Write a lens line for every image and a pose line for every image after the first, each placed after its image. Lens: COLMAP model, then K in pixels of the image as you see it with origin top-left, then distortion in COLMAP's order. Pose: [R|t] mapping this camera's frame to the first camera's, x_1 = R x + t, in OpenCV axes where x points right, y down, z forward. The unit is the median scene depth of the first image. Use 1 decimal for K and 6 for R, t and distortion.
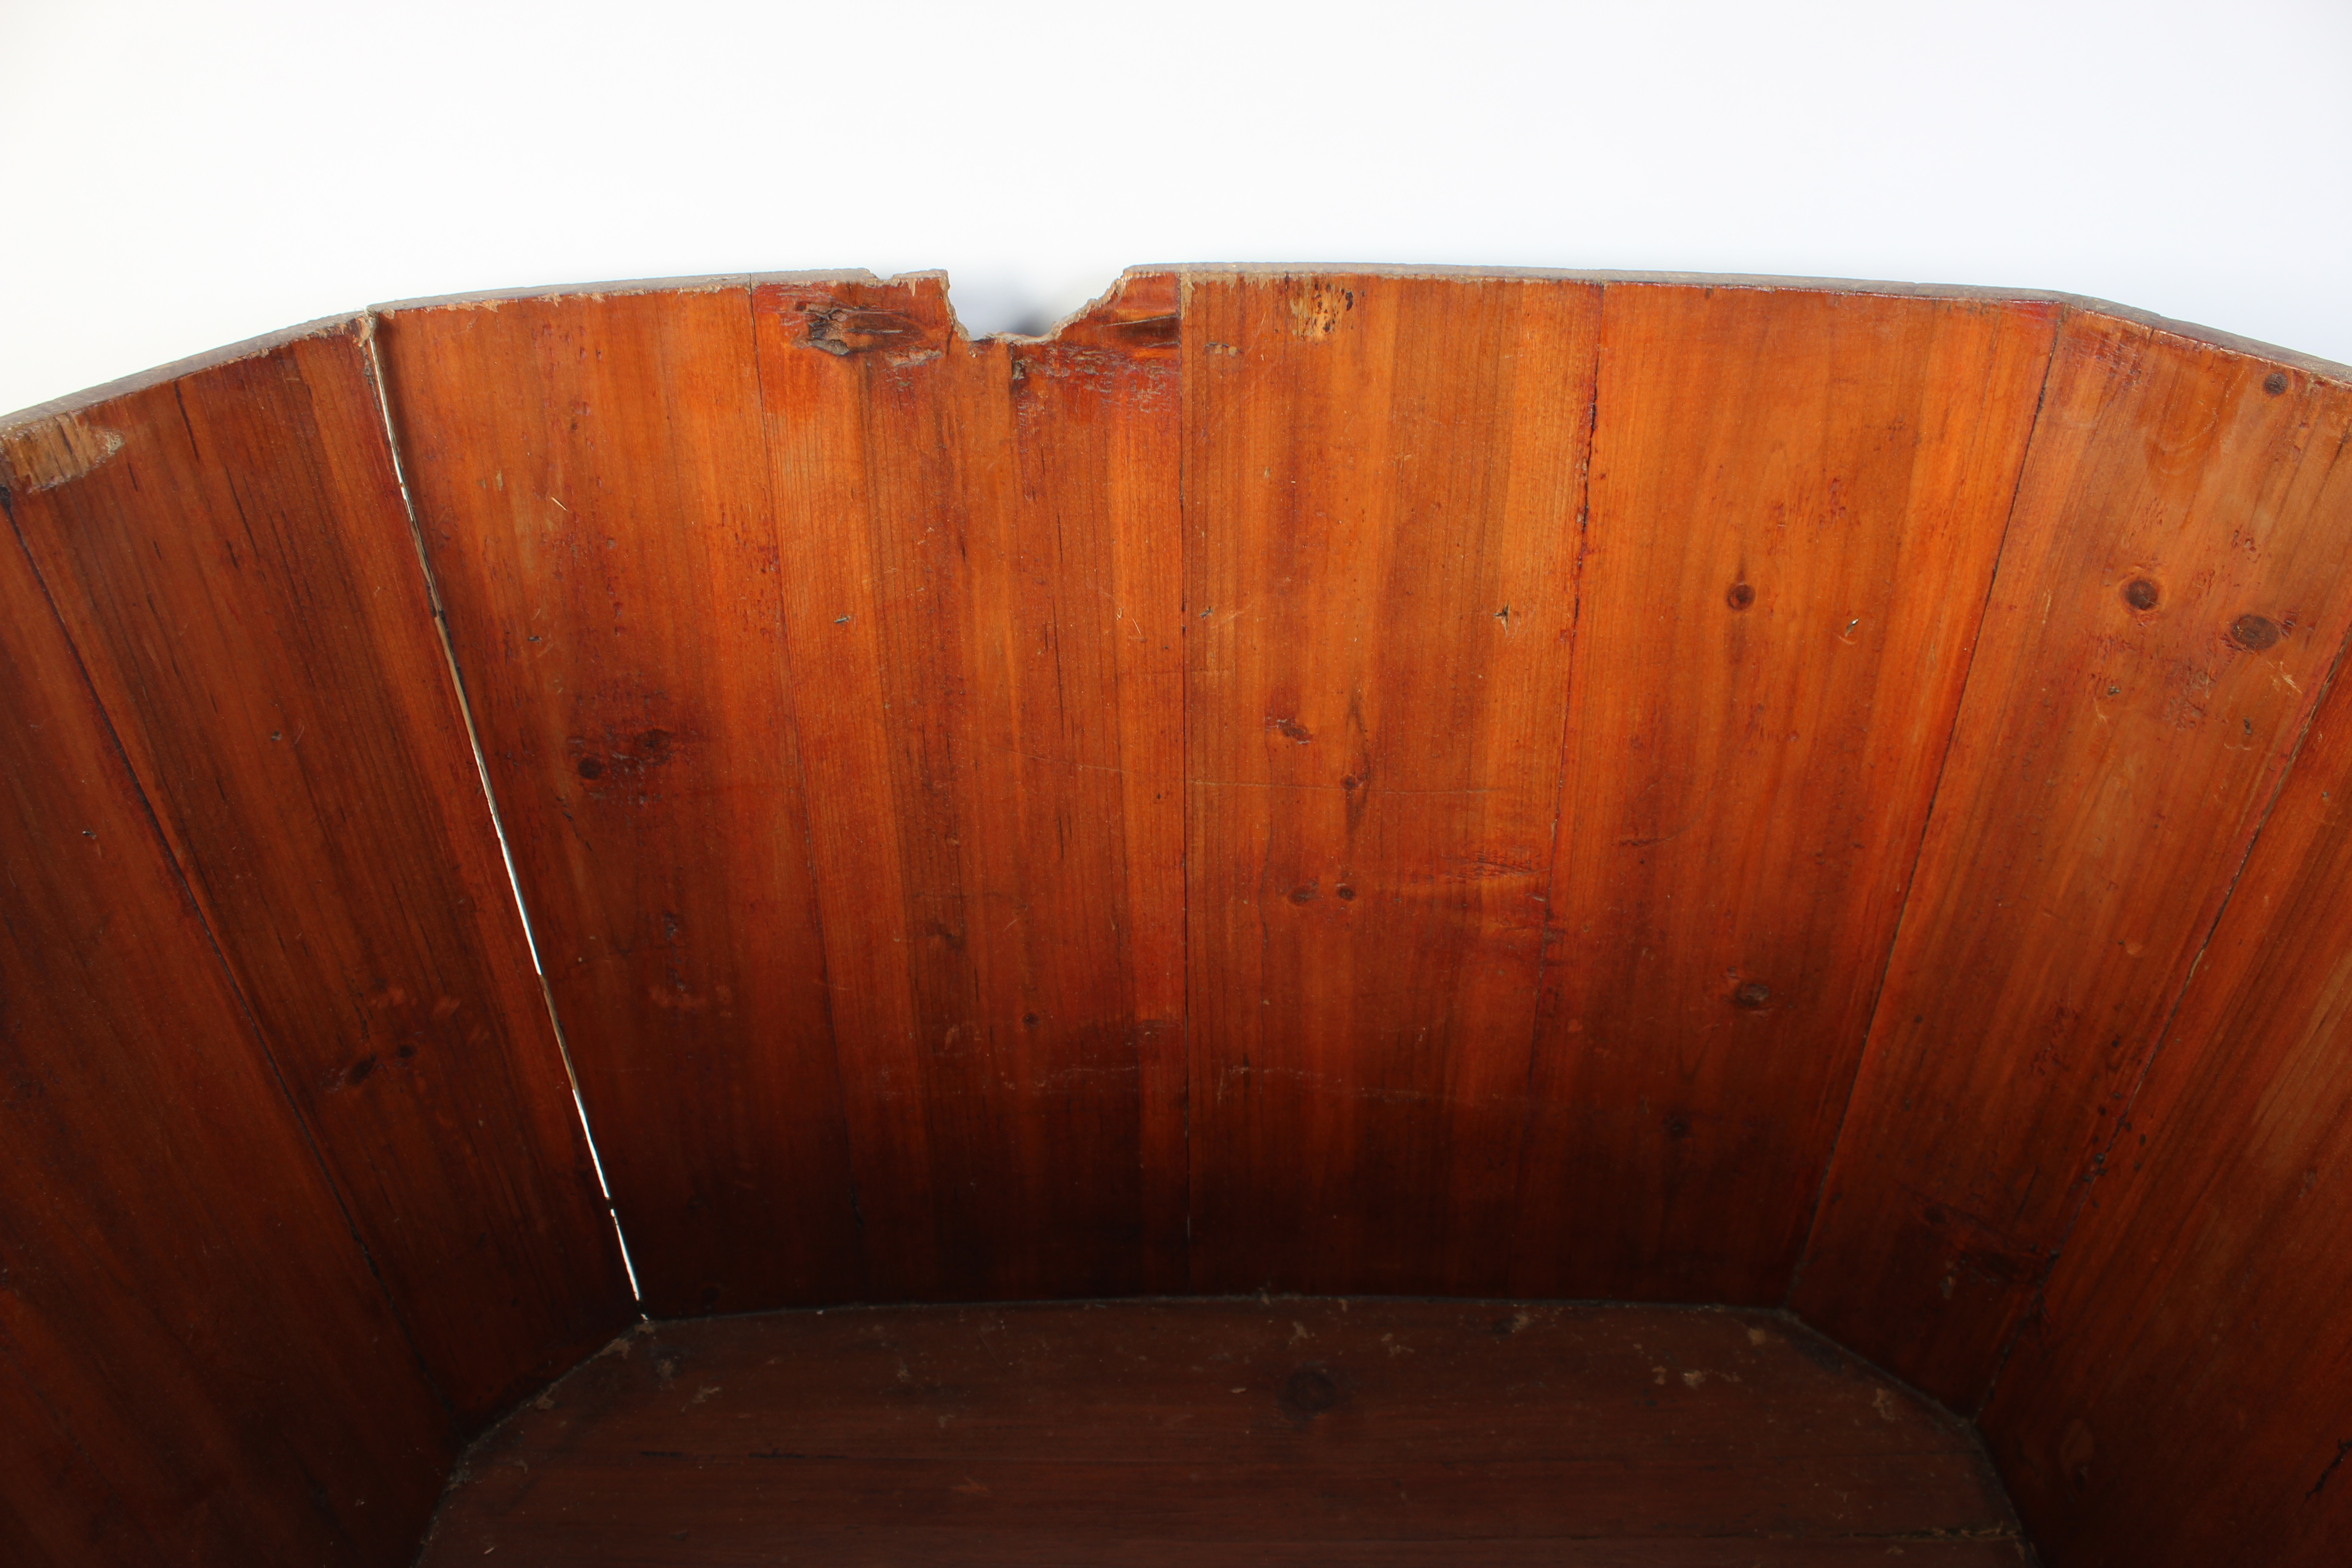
lens RADIAL K [[1949.1, 0, 1189.2], [0, 1949.1, 795.3], [0, 0, 1]] dist [-0.175145, 0.158568]
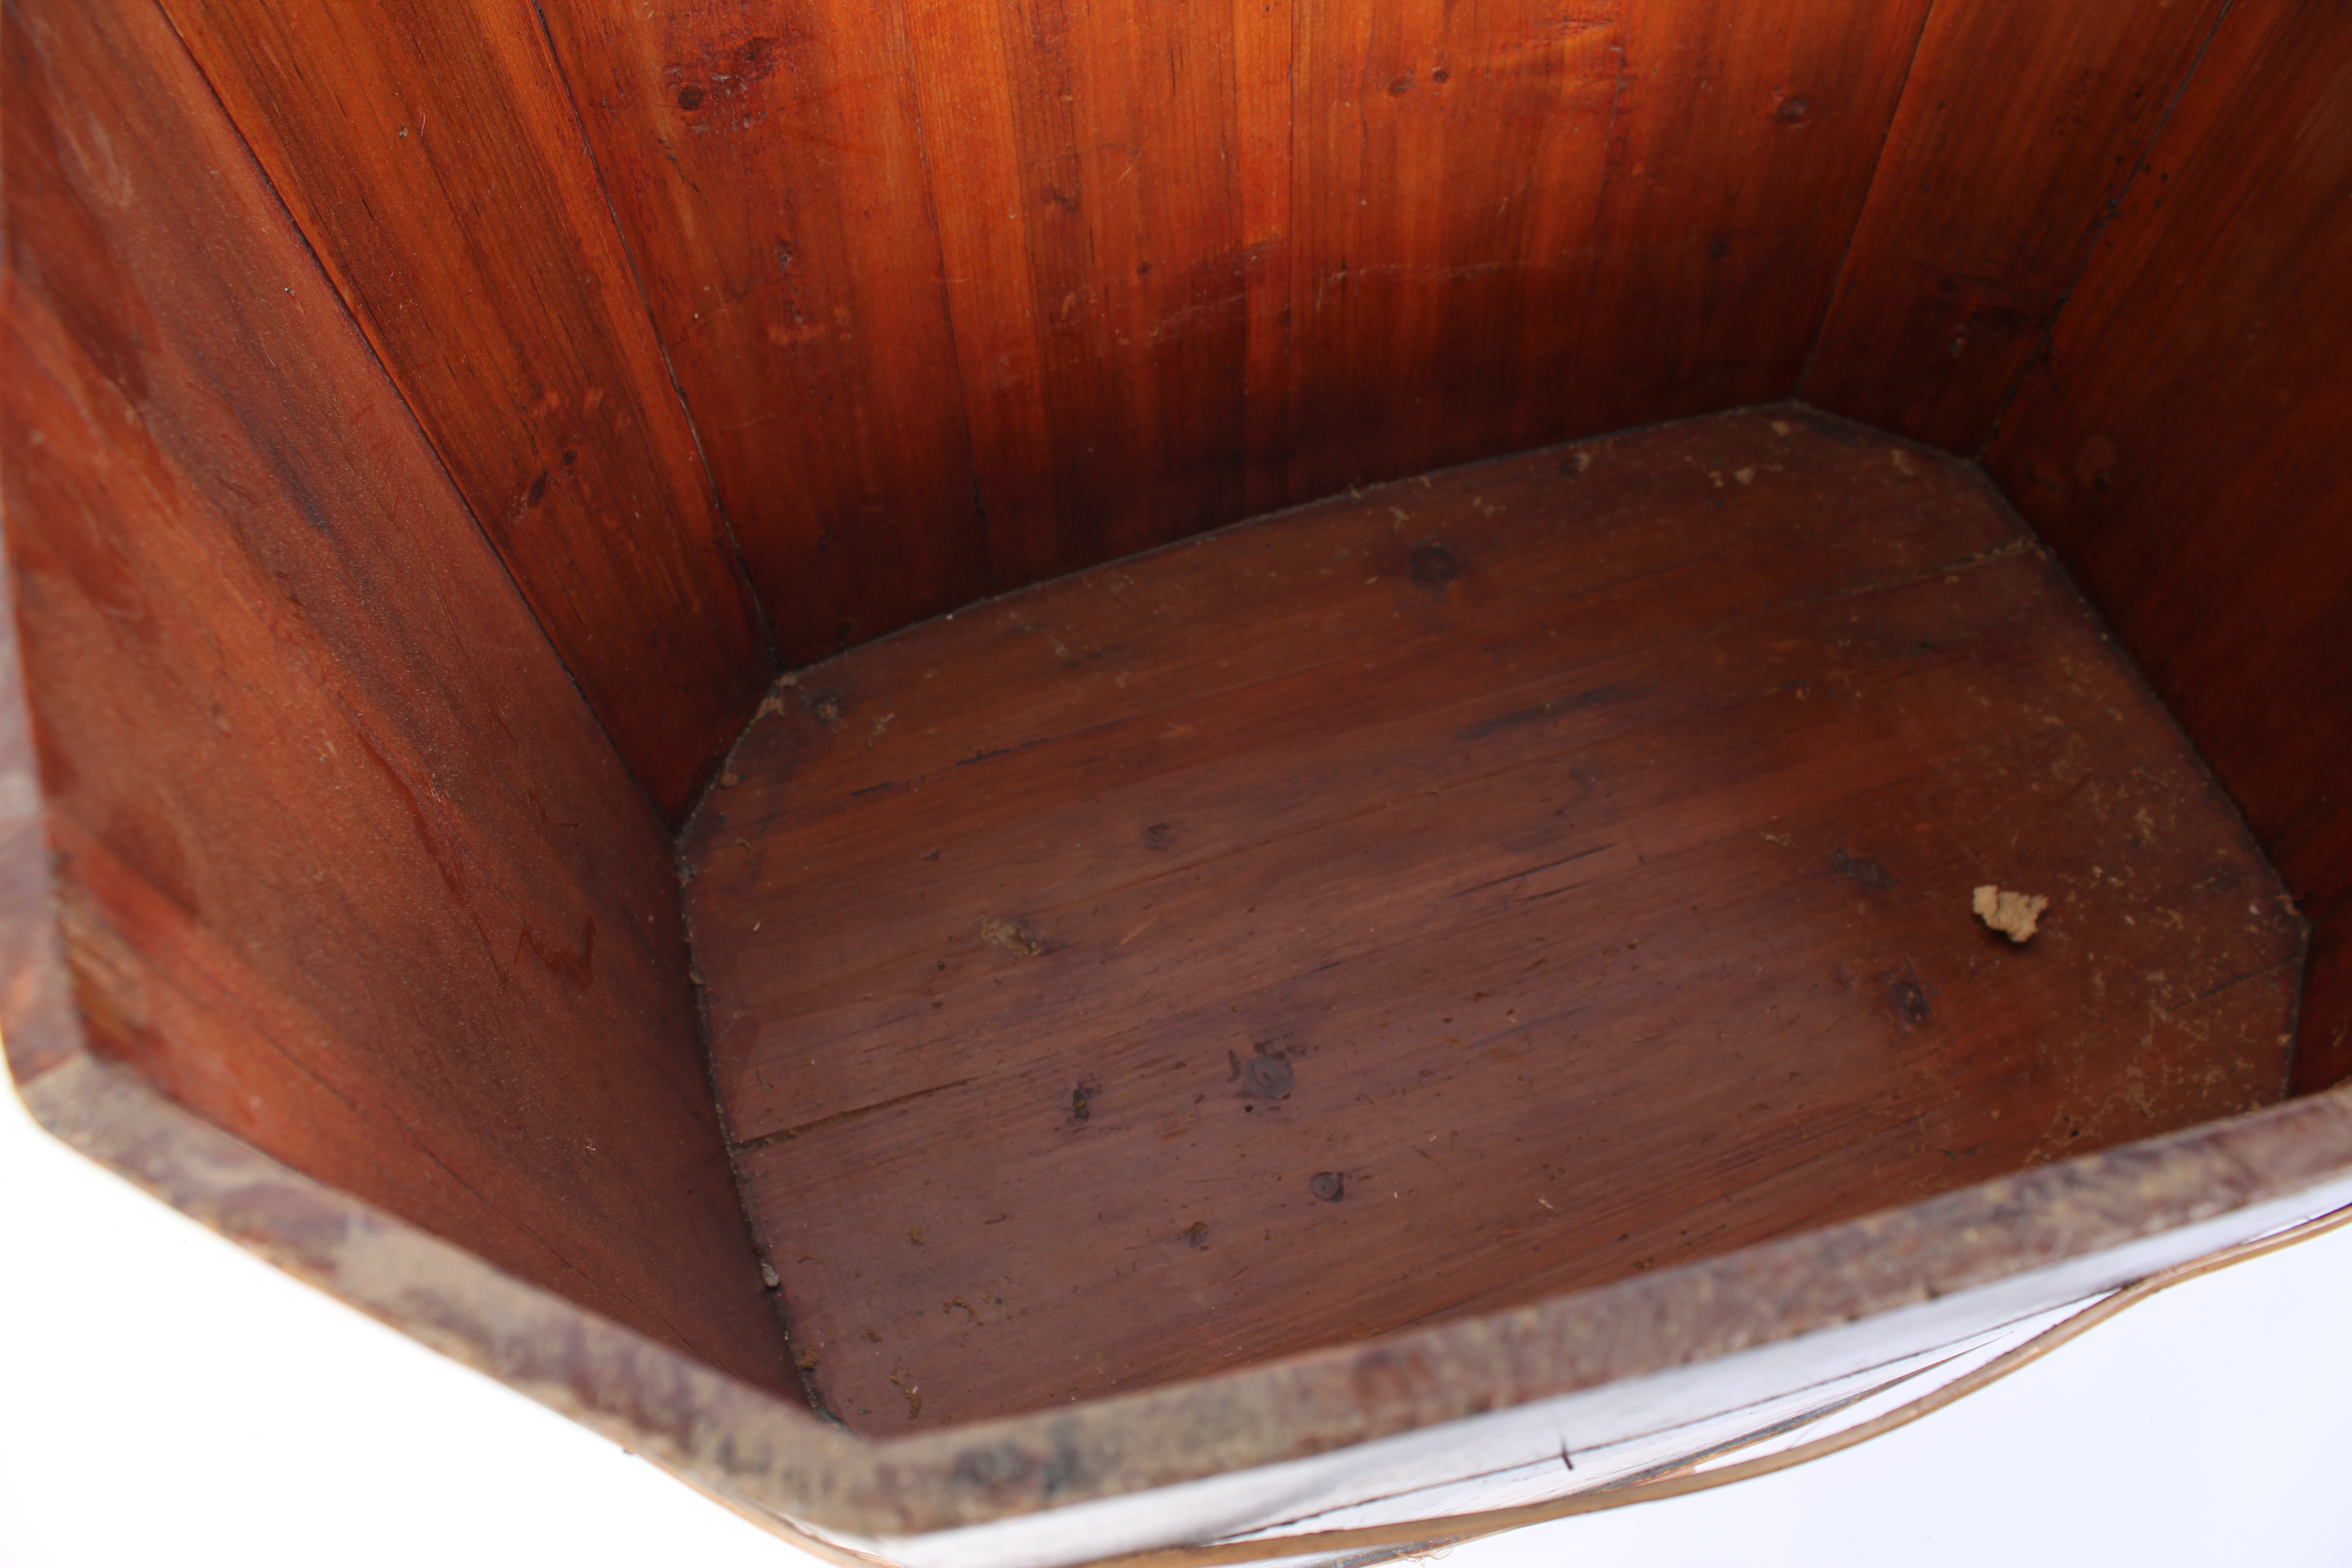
lens RADIAL K [[1949.1, 0, 1189.2], [0, 1949.1, 795.3], [0, 0, 1]] dist [-0.175145, 0.158568]
pose [[0.941472, -0.273090, 0.197616, -0.337291], [0.176602, 0.898937, 0.400904, -0.032628], [-0.287127, -0.342540, 0.894553, 0.034328]]
